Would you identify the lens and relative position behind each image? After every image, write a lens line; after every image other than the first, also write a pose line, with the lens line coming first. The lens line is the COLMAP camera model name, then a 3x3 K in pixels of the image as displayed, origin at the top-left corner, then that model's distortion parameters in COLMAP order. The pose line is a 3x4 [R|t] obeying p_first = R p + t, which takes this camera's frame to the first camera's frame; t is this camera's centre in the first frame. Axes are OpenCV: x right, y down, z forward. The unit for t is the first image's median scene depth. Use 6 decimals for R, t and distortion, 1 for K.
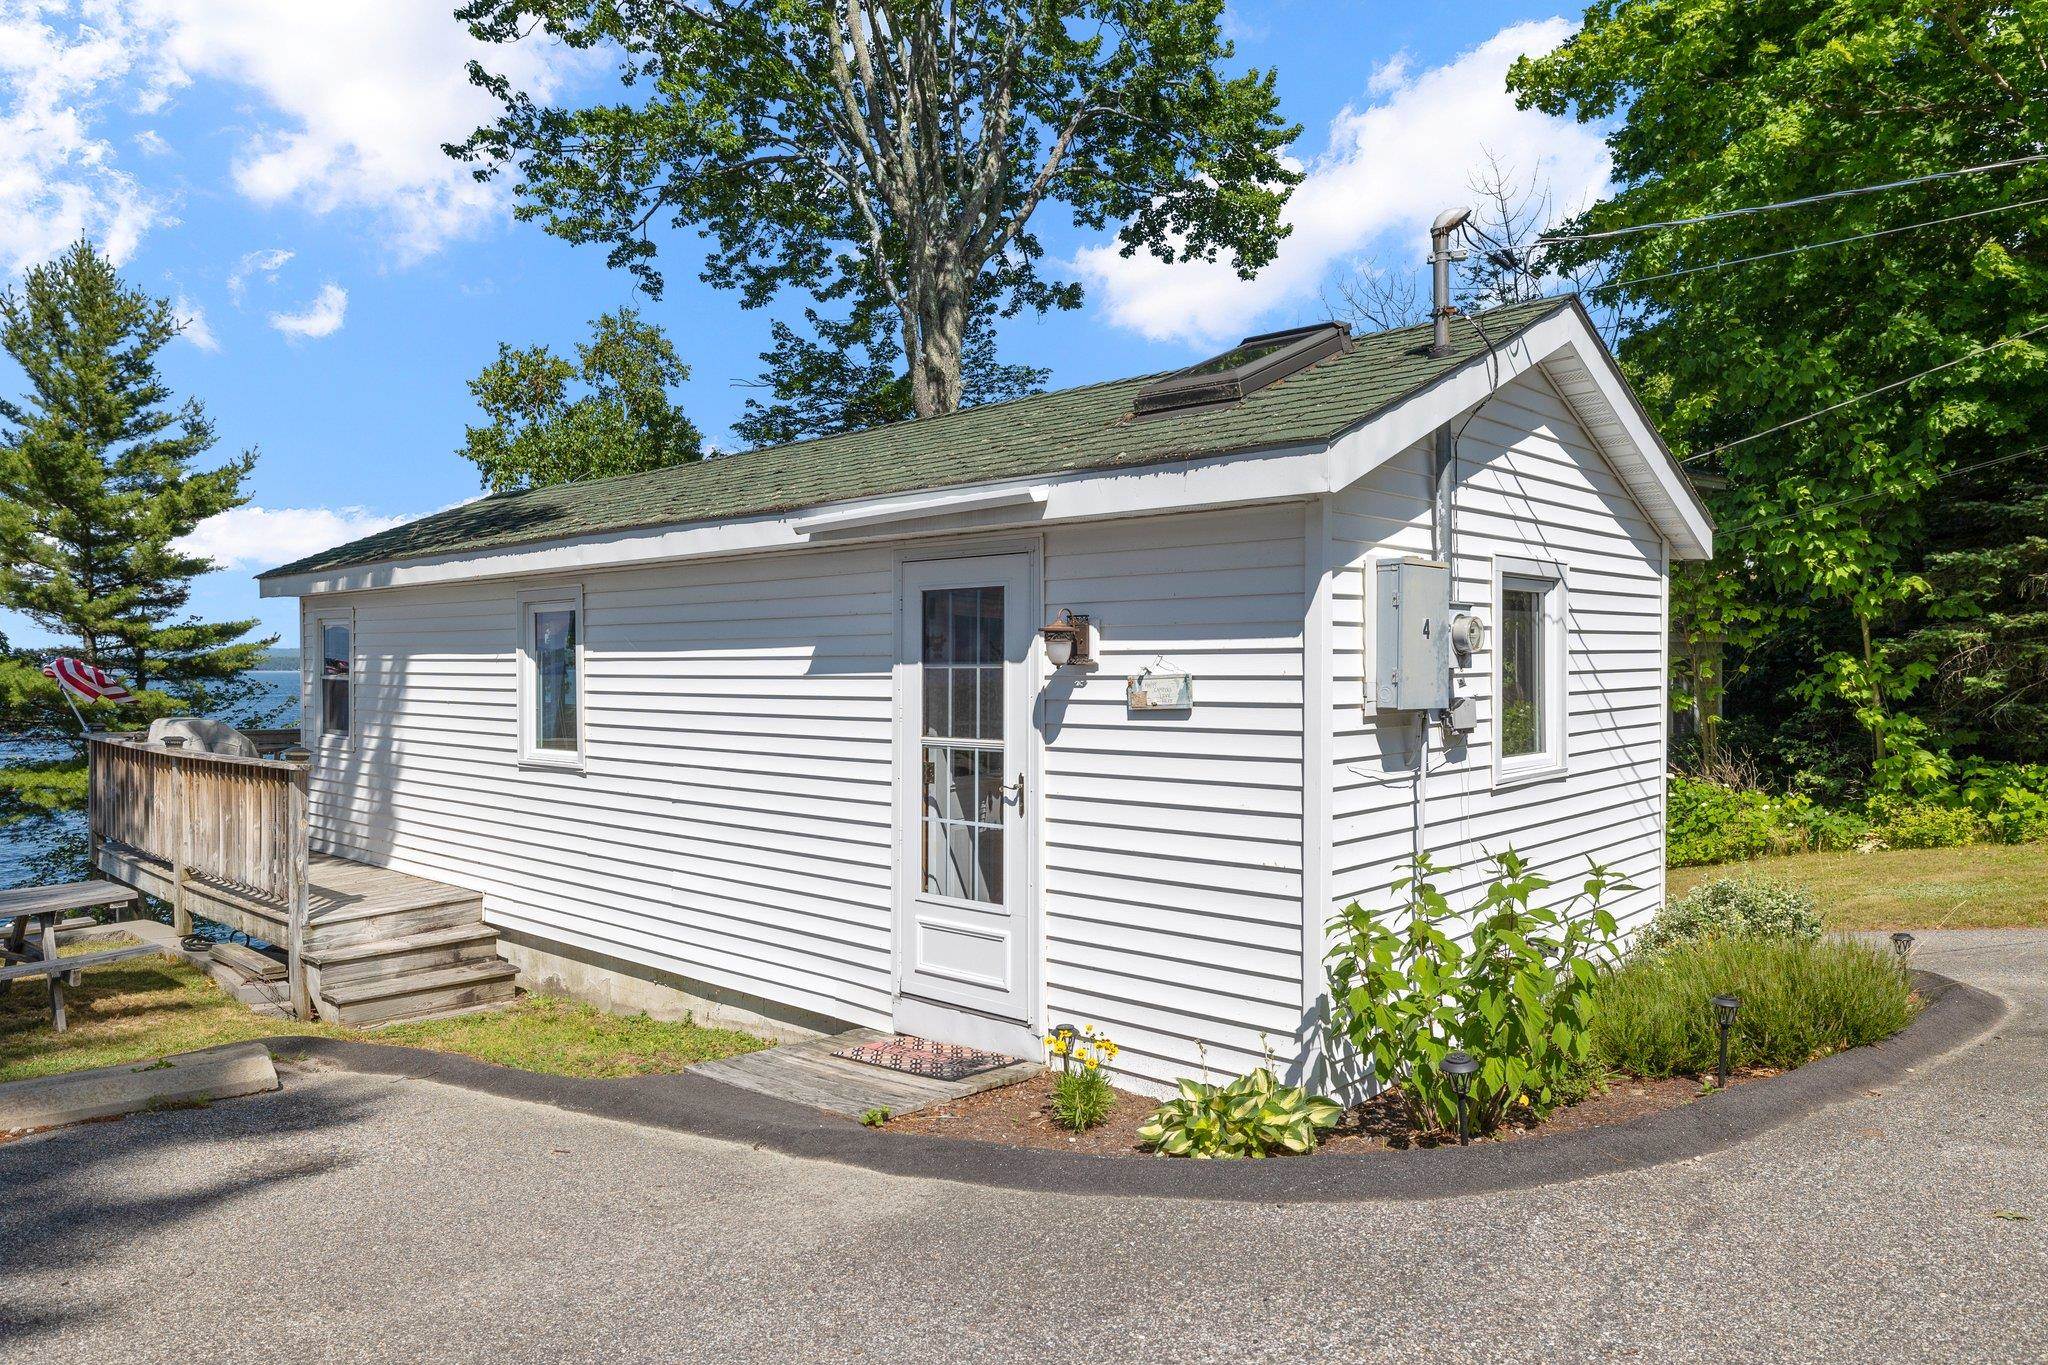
lens RADIAL K [[1347.3, 0, 1004.6], [0, 1347.3, 672.4], [0, 0, 1]] dist [-0.002161, -0.004784]
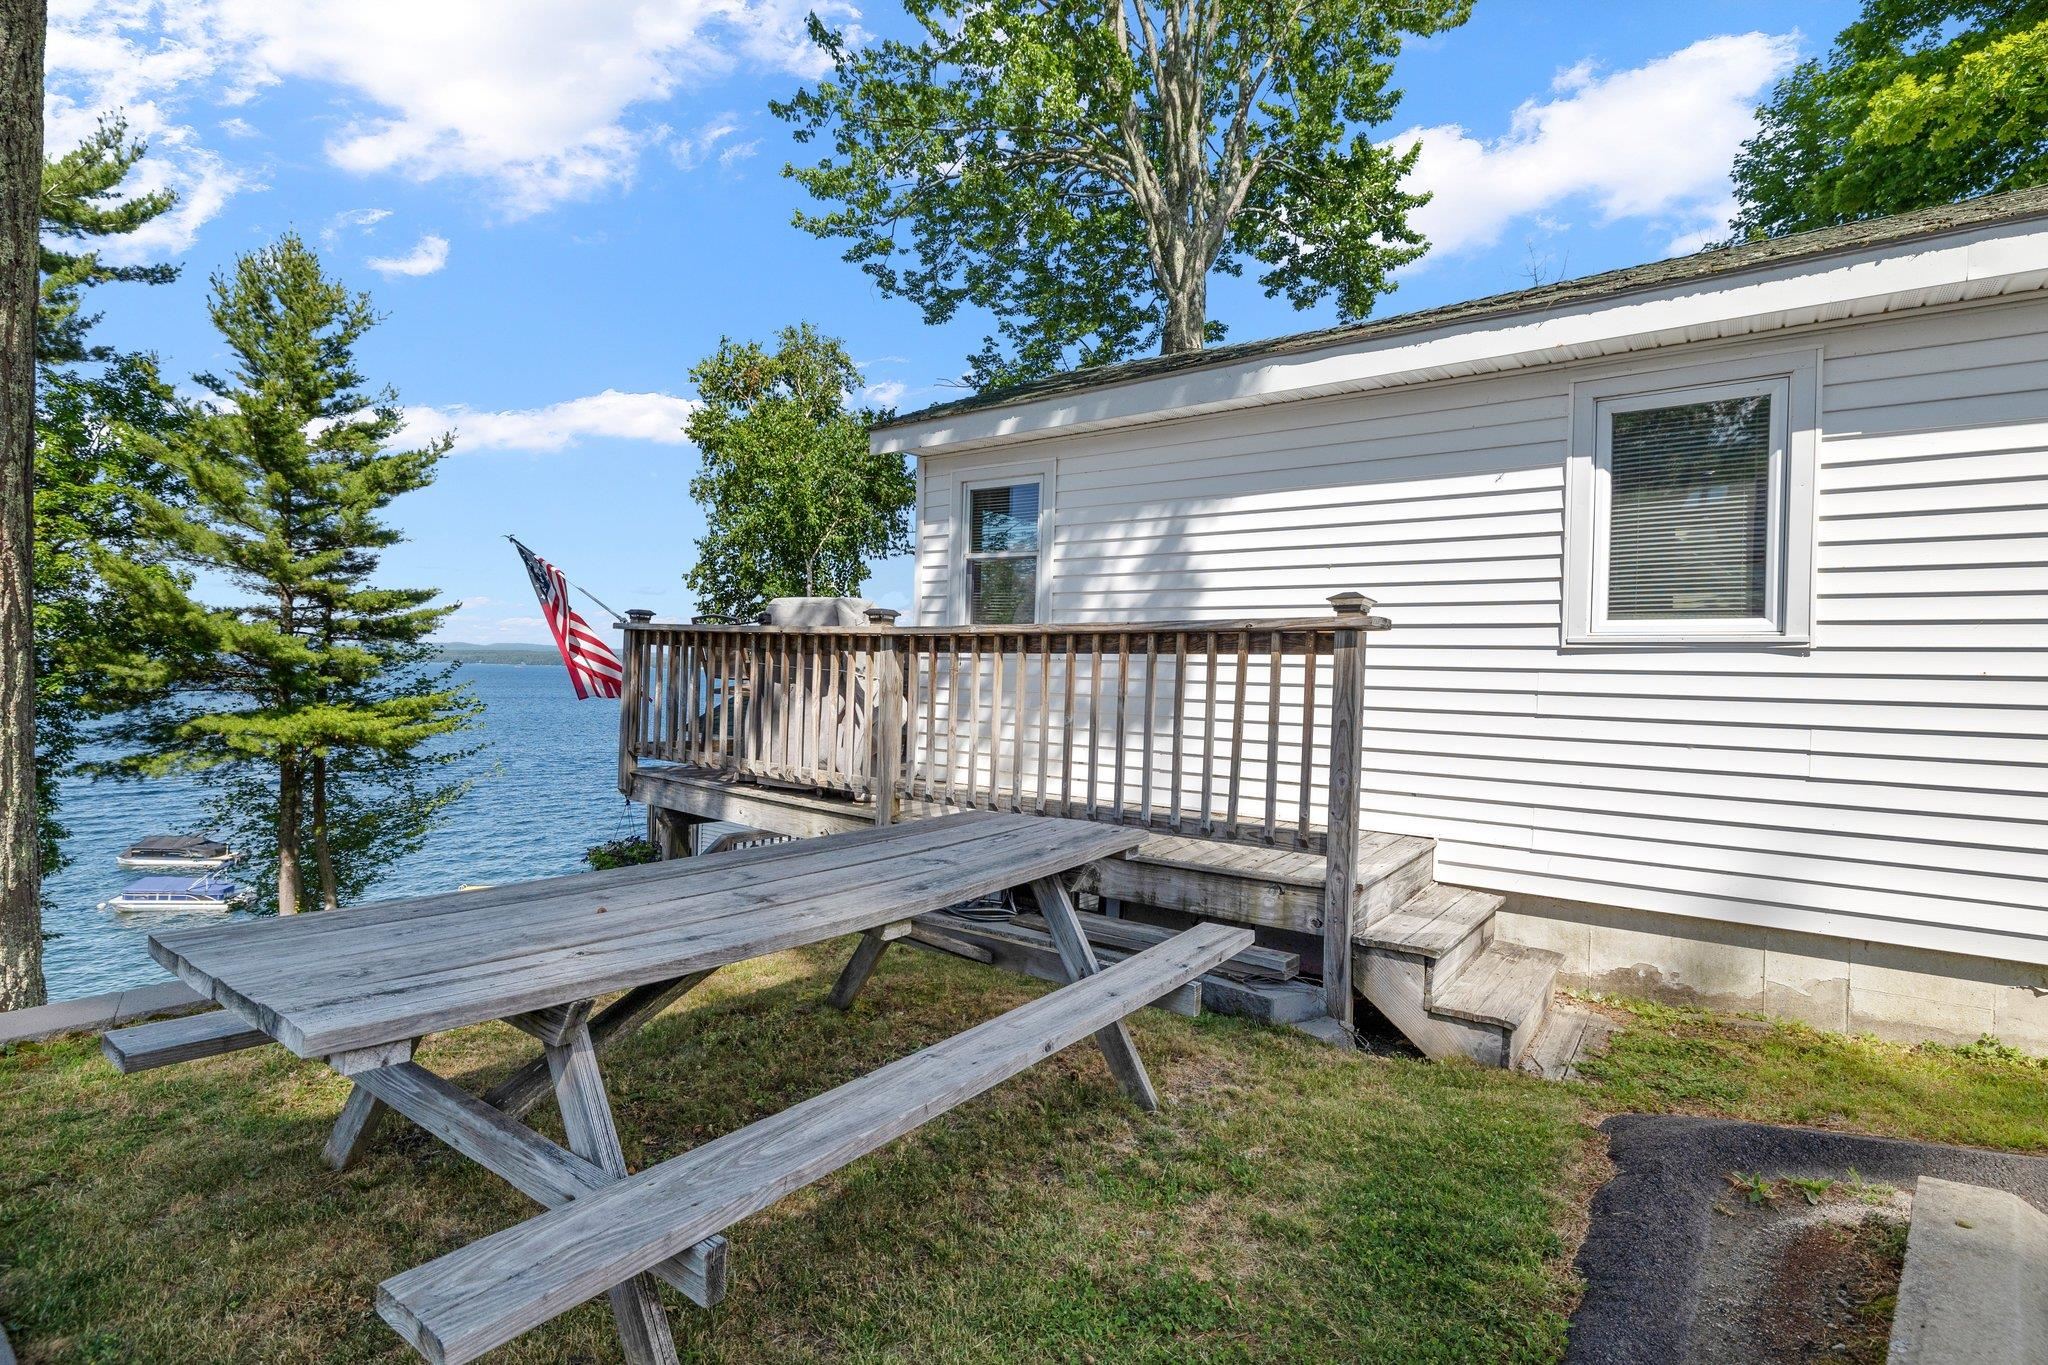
lens RADIAL K [[986.4, 0, 981.9], [0, 986.4, 684.0], [0, 0, 1]] dist [-0.006197, -0.001136]
pose [[0.994390, 0.028721, 0.101800, -0.216618], [-0.028934, 0.999581, 0.000616, 0.029728], [-0.101740, -0.003558, 0.994805, 0.164352]]
